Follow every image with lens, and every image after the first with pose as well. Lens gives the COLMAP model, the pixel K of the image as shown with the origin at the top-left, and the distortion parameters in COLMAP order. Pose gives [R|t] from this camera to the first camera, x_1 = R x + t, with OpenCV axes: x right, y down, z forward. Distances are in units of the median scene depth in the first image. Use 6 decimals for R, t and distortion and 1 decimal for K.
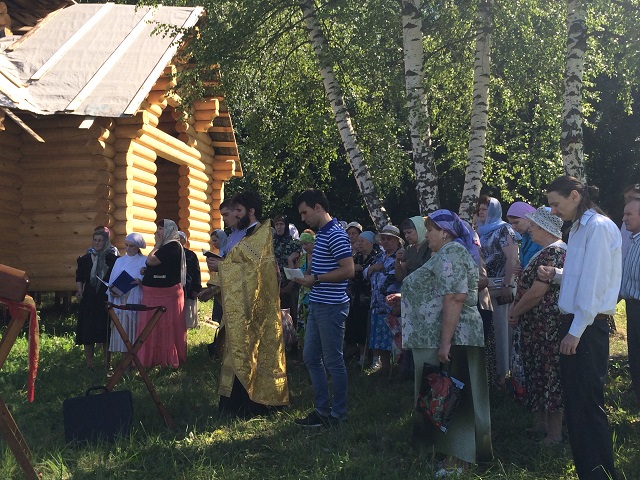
lens RADIAL K [[765.3, 0, 317.4], [0, 765.3, 238.6], [0, 0, 1]] dist [0.063904, 0.000000]
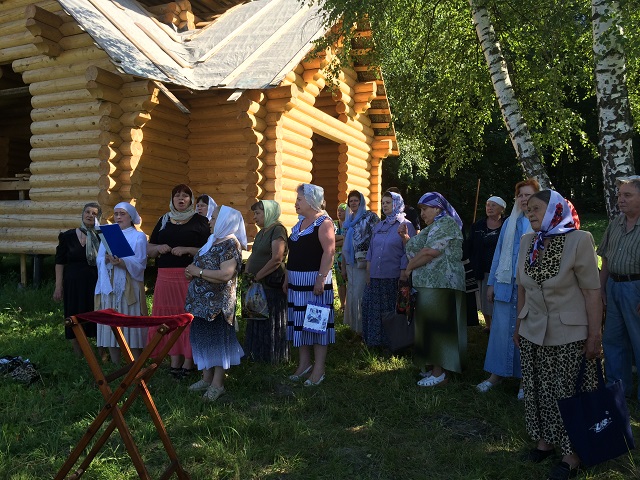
lens RADIAL K [[534.4, 0, 325.6], [0, 534.4, 241.0], [0, 0, 1]] dist [0.055884, -0.033721]
pose [[0.965303, 0.025286, -0.259905, 0.007943], [-0.010953, 0.998345, 0.056448, 0.001608], [0.260902, -0.051643, 0.963983, 0.313317]]
